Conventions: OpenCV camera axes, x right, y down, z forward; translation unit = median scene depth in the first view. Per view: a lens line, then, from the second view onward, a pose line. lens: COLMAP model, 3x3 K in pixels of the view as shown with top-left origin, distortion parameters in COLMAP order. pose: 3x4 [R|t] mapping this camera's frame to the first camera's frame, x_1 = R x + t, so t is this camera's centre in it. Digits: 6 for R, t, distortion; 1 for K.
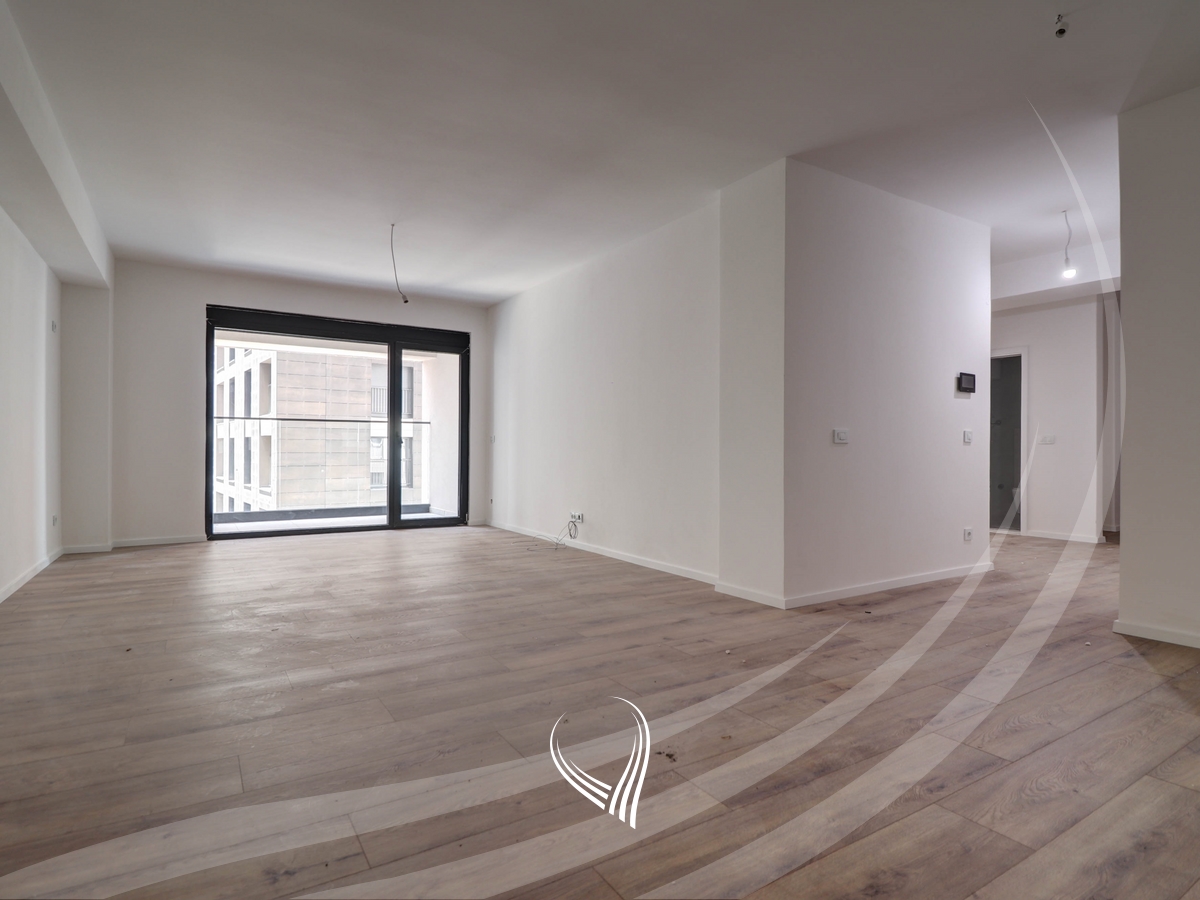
lens RADIAL K [[626.1, 0, 611.0], [0, 626.1, 443.7], [0, 0, 1]] dist [-0.002689, -0.013972]
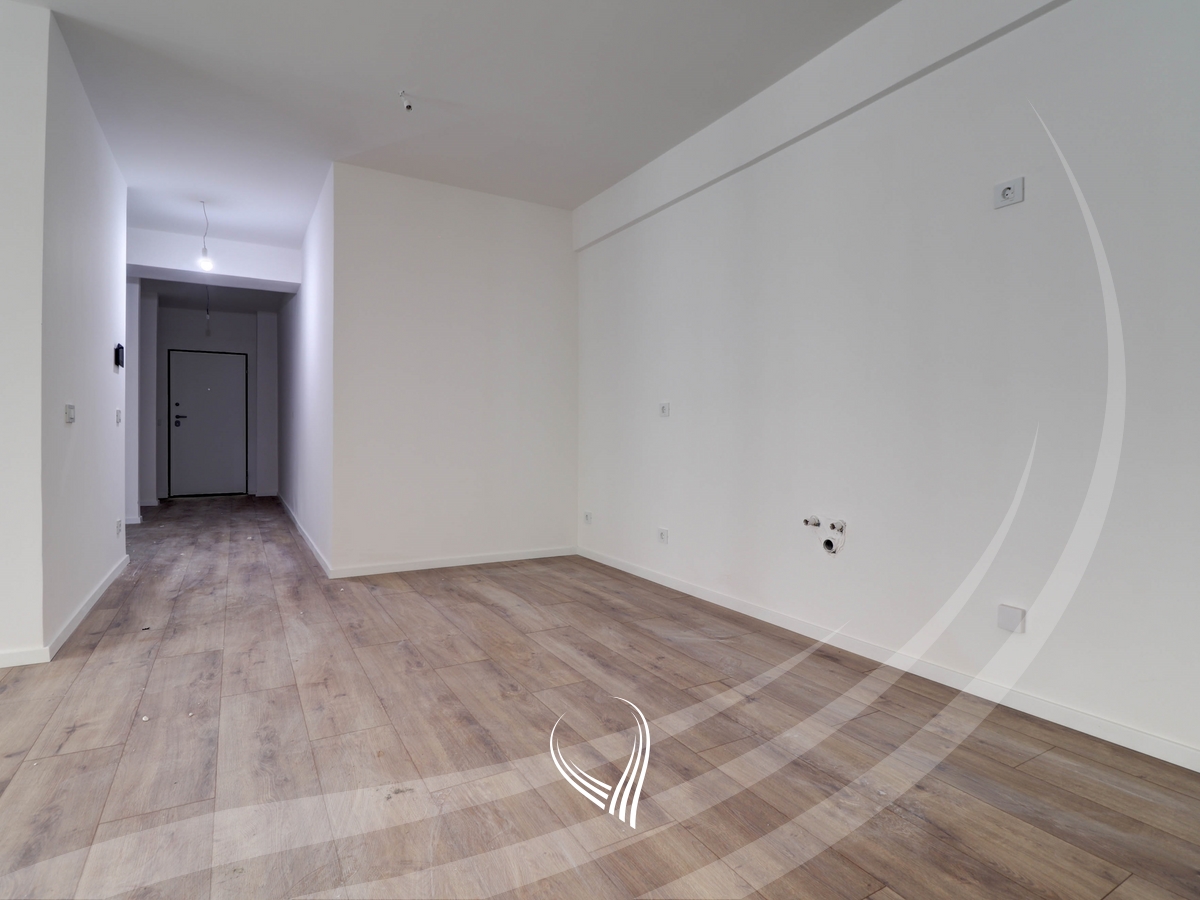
lens RADIAL K [[626.1, 0, 611.0], [0, 626.1, 443.7], [0, 0, 1]] dist [-0.002689, -0.013972]
pose [[0.037778, -0.019502, 0.999096, -0.560018], [-0.021641, 0.999559, 0.020329, -0.009006], [-0.999052, -0.022389, 0.037340, 0.504333]]
